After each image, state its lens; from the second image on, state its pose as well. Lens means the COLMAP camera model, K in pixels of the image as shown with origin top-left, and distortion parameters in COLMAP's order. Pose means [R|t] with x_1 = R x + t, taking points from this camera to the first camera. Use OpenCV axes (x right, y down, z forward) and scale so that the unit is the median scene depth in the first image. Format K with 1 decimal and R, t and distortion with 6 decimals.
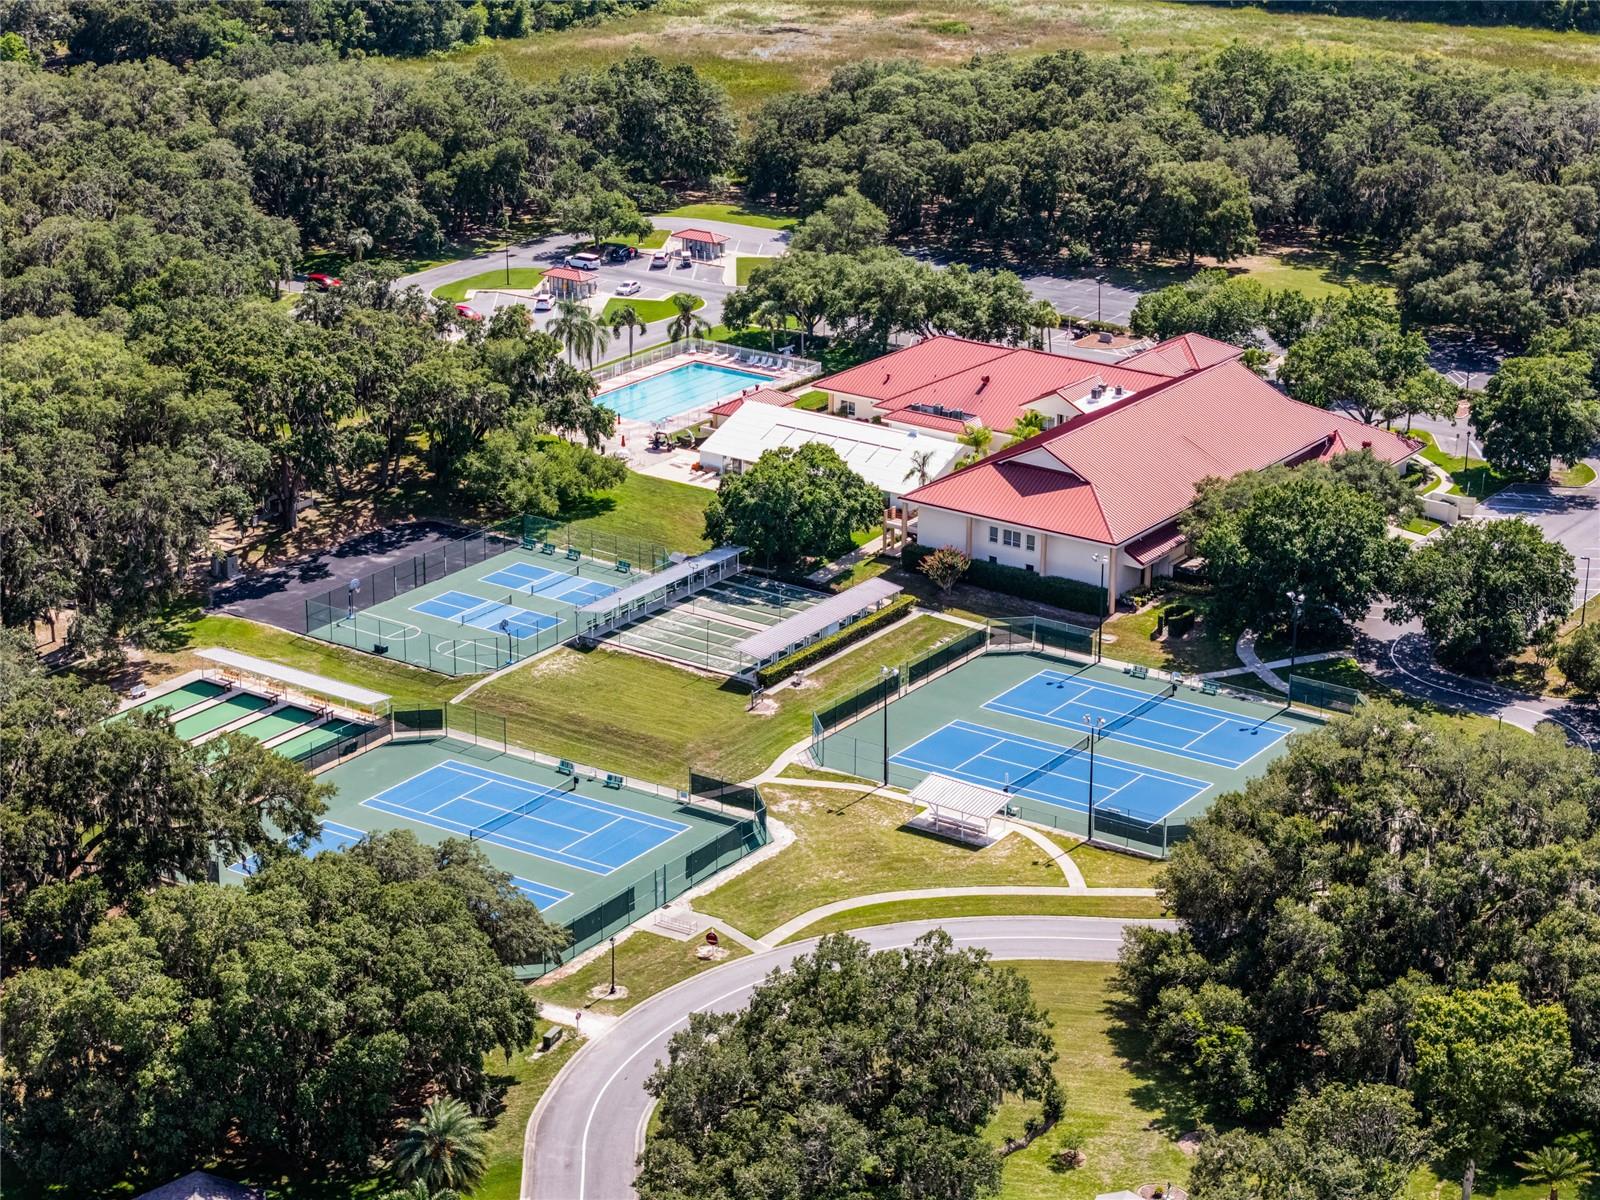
lens RADIAL K [[3255.5, 0, 800.0], [0, 3255.5, 600.0], [0, 0, 1]] dist [0.374286, -0.113437]
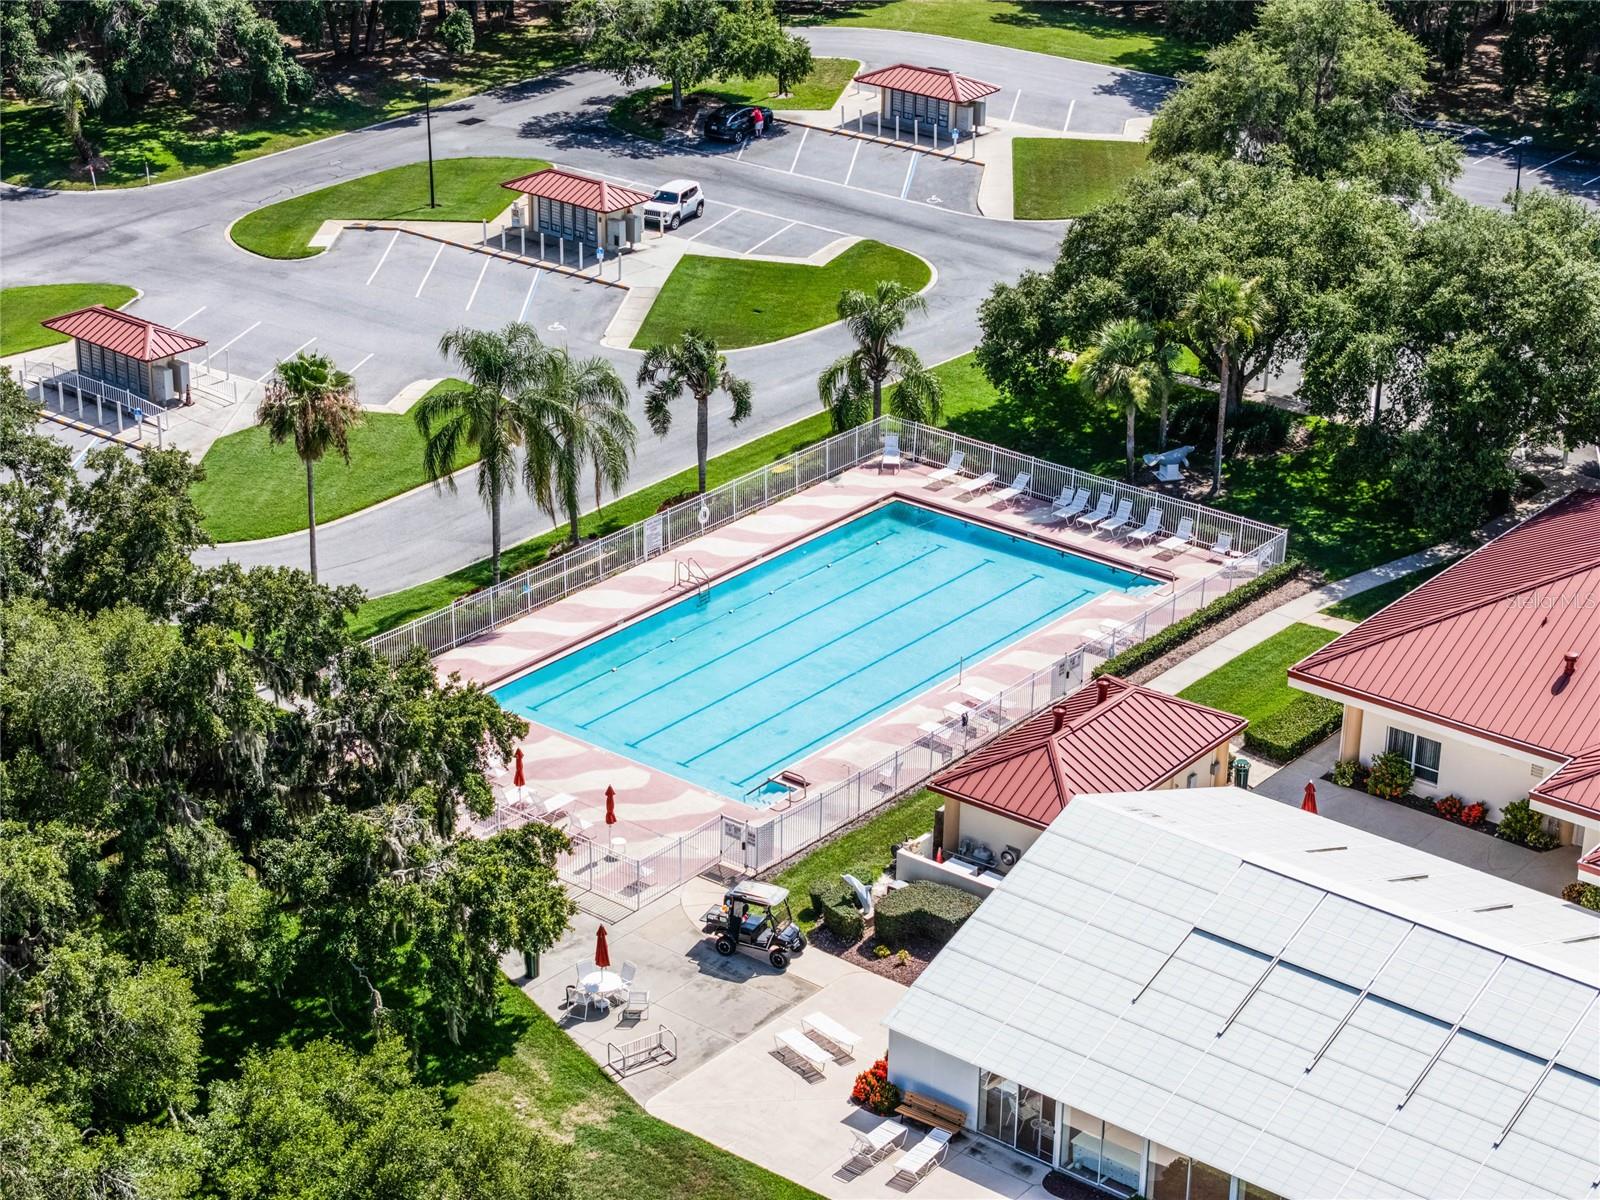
lens RADIAL K [[3230.6, 0, 800.0], [0, 3230.6, 600.0], [0, 0, 1]] dist [-0.030619, 1.585932]
pose [[0.997292, 0.032493, -0.065976, -0.019277], [-0.027383, 0.996661, 0.076928, -0.085448], [0.068255, -0.074913, 0.994851, 0.653668]]
